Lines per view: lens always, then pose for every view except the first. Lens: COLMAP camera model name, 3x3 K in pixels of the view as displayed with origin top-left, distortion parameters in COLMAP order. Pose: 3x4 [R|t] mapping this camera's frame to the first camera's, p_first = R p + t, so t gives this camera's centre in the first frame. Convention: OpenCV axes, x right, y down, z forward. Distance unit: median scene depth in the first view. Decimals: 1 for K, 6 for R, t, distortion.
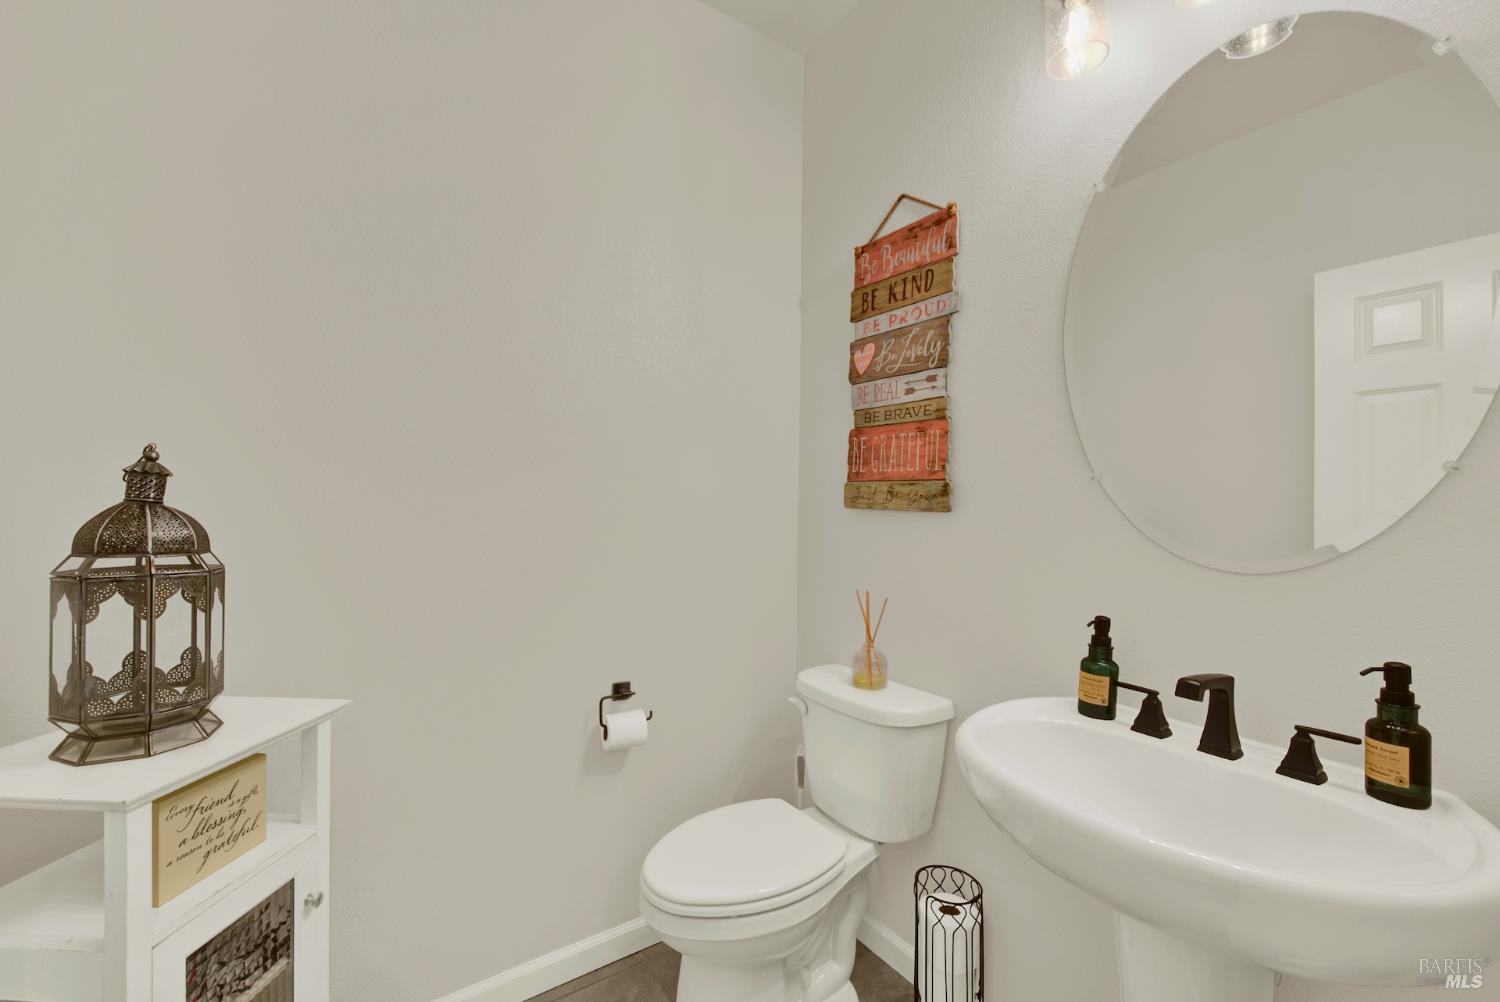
lens RADIAL K [[614.6, 0, 753.6], [0, 614.6, 497.8], [0, 0, 1]] dist [-0.000451, -0.000810]
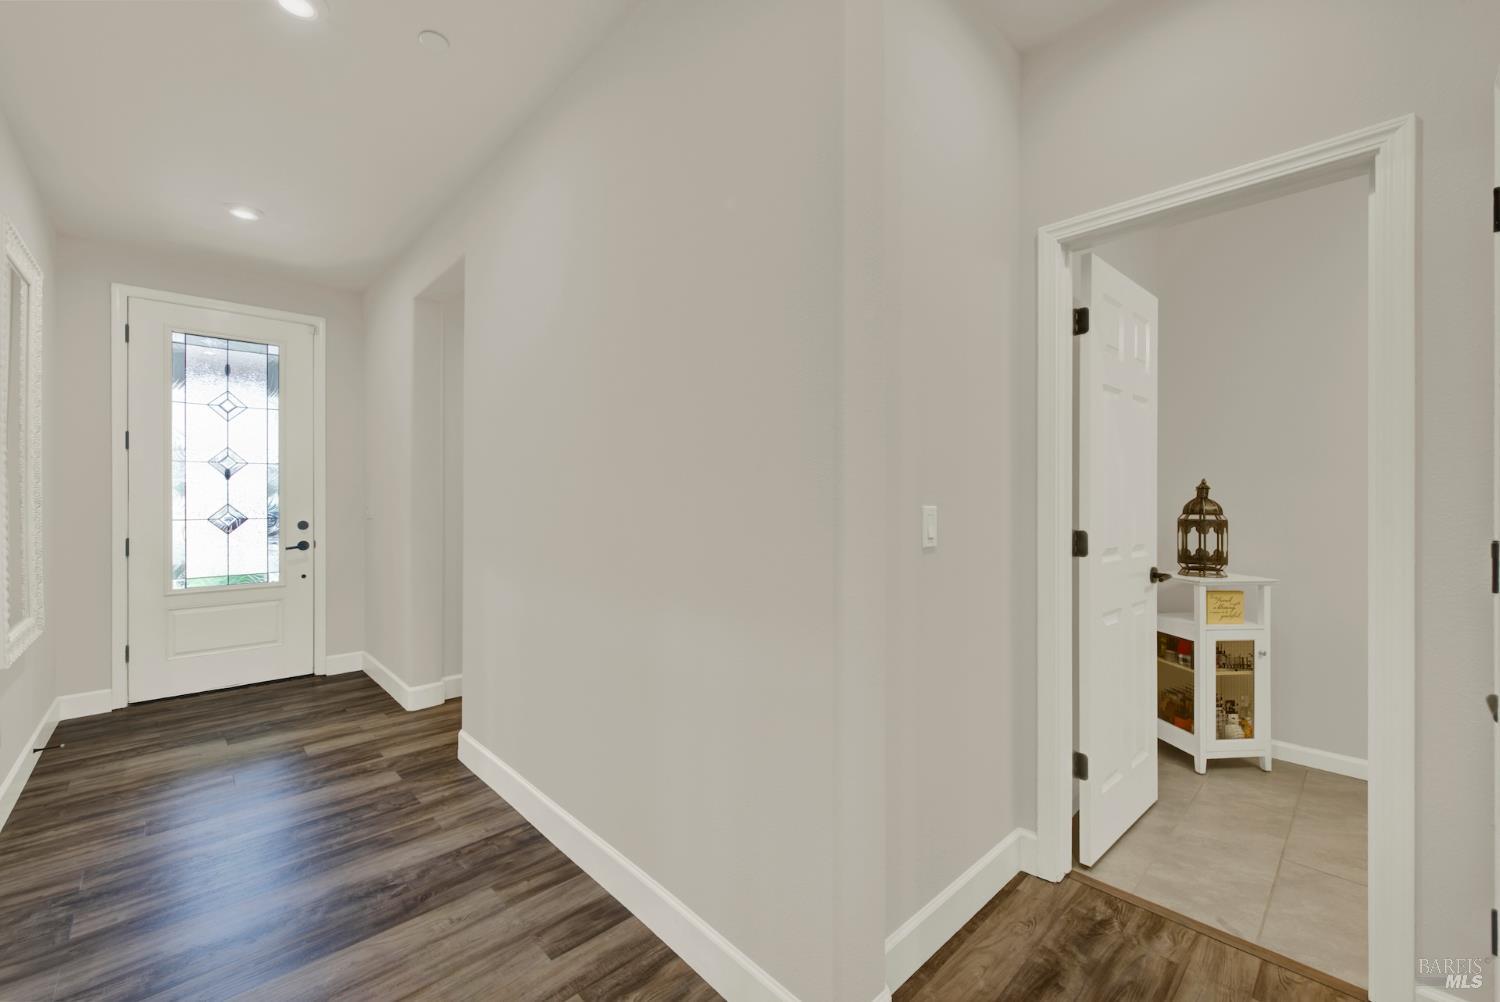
lens RADIAL K [[598.7, 0, 754.3], [0, 598.7, 505.5], [0, 0, 1]] dist [-0.002351, -0.000429]
pose [[0.154177, -0.023281, -0.987769, 1.566184], [-0.010288, 0.999630, -0.025167, 0.141506], [0.987990, 0.014042, 0.153880, -1.623225]]
